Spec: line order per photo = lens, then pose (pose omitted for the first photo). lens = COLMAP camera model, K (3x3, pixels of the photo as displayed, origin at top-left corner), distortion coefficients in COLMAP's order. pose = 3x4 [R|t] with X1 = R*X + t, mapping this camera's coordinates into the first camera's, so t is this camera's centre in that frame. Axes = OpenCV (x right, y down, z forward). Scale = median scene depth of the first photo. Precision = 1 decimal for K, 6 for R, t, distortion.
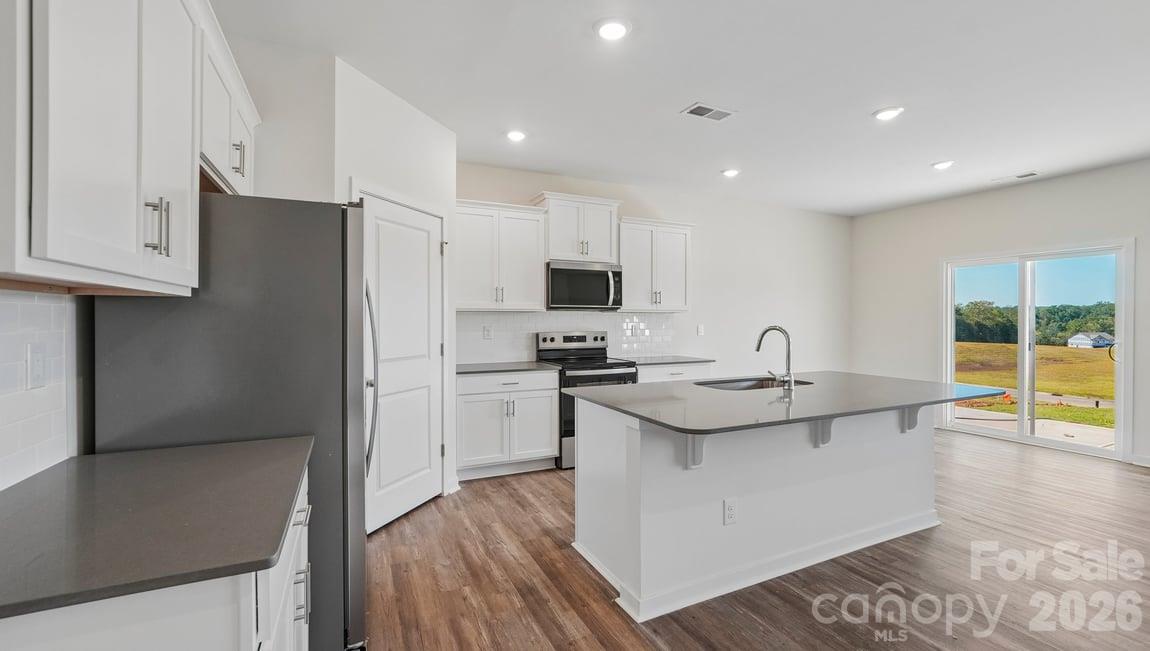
lens RADIAL K [[484.3, 0, 576.3], [0, 484.3, 320.7], [0, 0, 1]] dist [-0.016483, 0.006098]
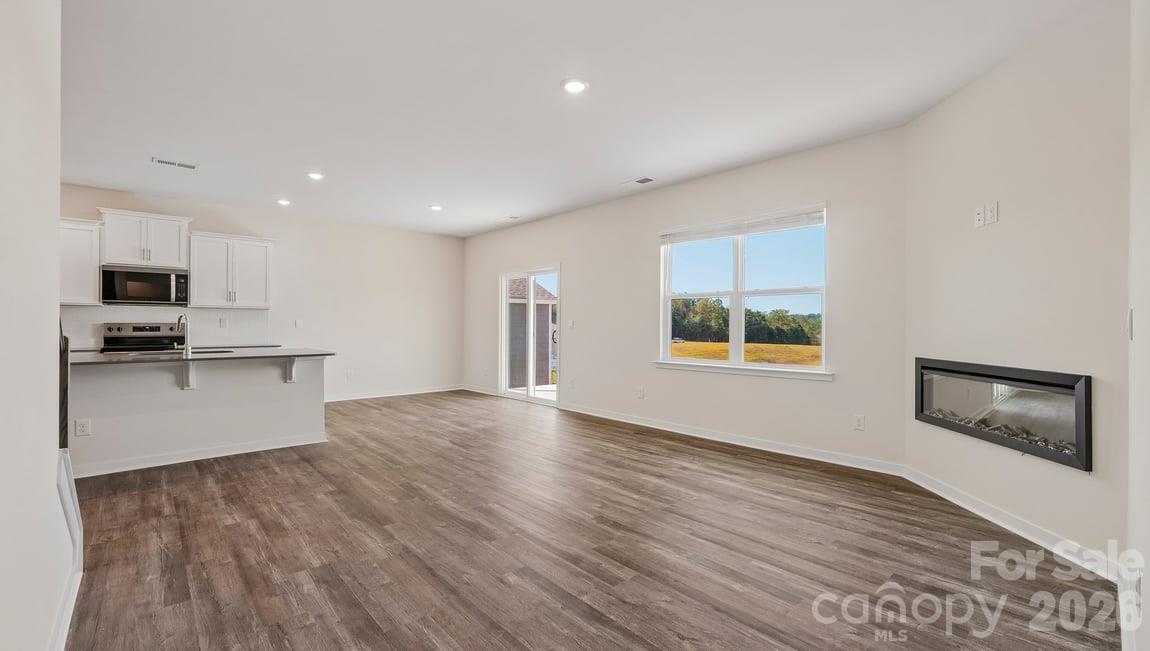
lens RADIAL K [[484.3, 0, 574.9], [0, 484.3, 325.4], [0, 0, 1]] dist [-0.016483, 0.006098]
pose [[0.957682, 0.002137, 0.287820, 0.682662], [-0.002078, 0.999998, -0.000510, 0.027641], [-0.287820, -0.000110, 0.957685, -0.469594]]
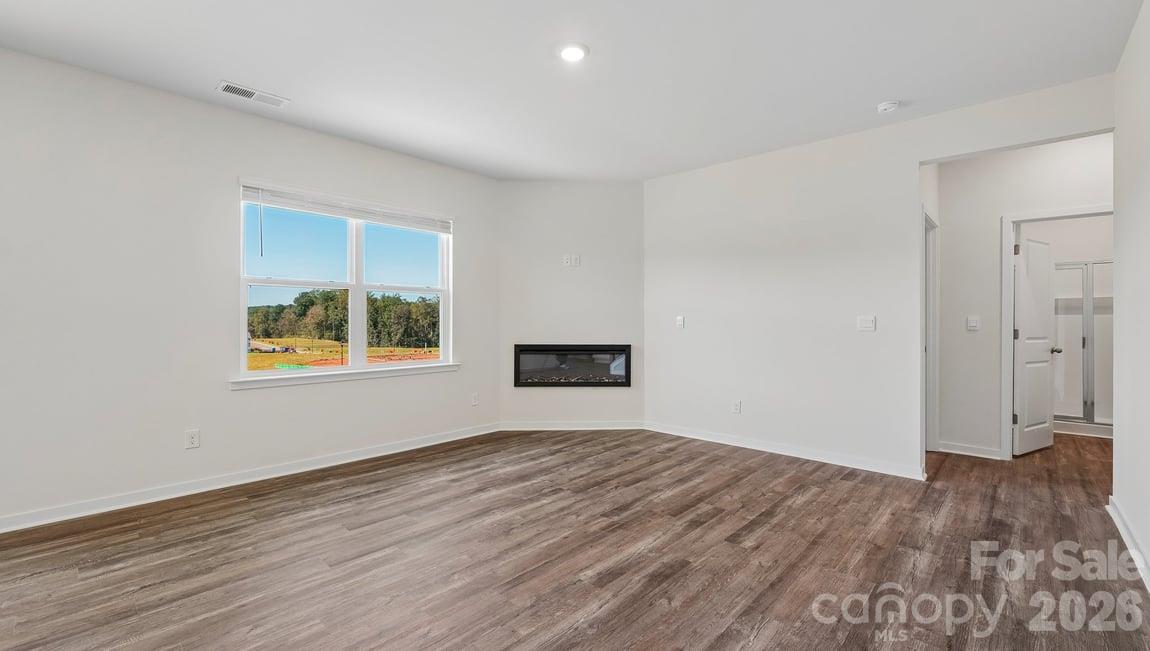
lens RADIAL K [[484.3, 0, 576.2], [0, 484.3, 320.1], [0, 0, 1]] dist [-0.016483, 0.006098]
pose [[-0.370630, 0.003117, 0.928776, 0.332936], [0.000490, 0.999995, -0.003161, 0.023952], [-0.928781, -0.000716, -0.370629, 0.366890]]
